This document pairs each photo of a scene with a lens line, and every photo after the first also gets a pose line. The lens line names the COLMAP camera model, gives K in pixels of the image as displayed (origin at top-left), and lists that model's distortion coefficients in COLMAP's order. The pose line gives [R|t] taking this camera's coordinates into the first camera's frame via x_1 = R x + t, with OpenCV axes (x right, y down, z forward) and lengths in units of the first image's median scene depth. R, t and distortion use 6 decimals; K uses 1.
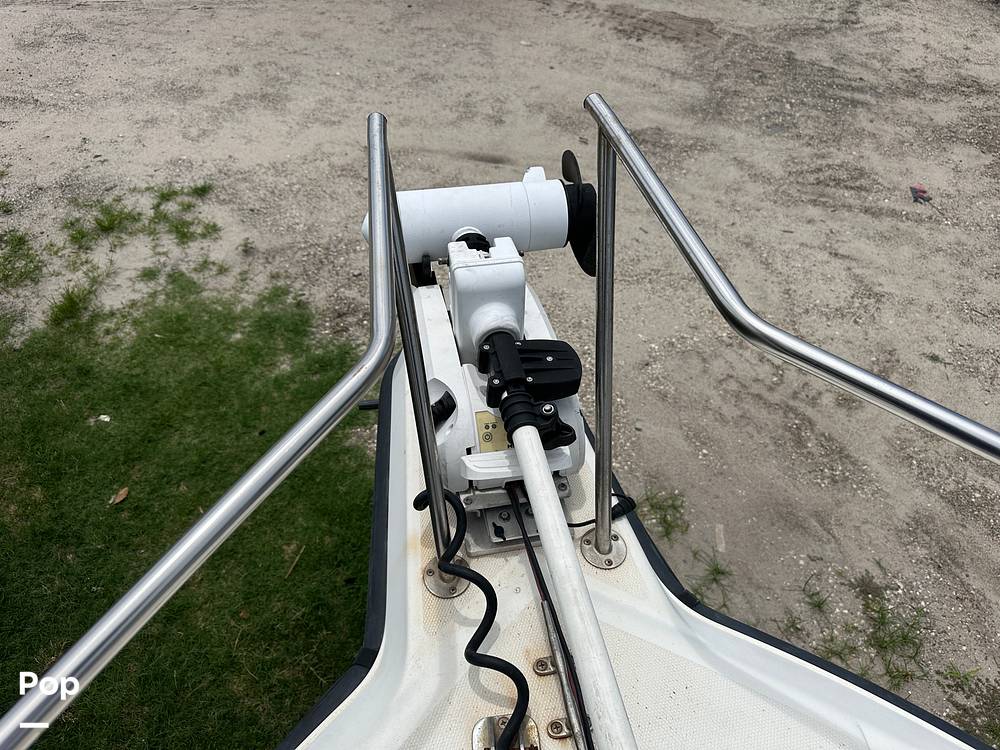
lens RADIAL K [[710.8, 0, 496.4], [0, 710.8, 372.2], [0, 0, 1]] dist [0.070584, -0.089555]
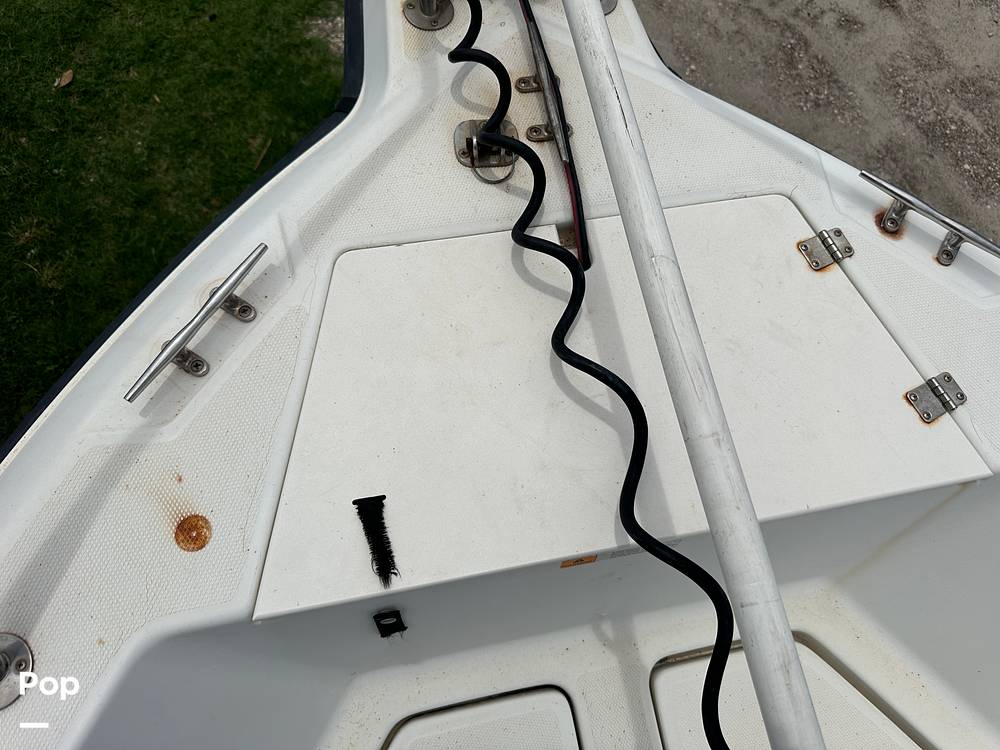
lens RADIAL K [[720.3, 0, 500.0], [0, 720.3, 375.0], [0, 0, 1]] dist [0.006207, 0.001784]
pose [[0.997797, 0.032622, 0.057759, -0.004859], [-0.052893, 0.916739, 0.395969, 0.123214], [-0.040032, -0.398152, 0.916445, -0.028180]]
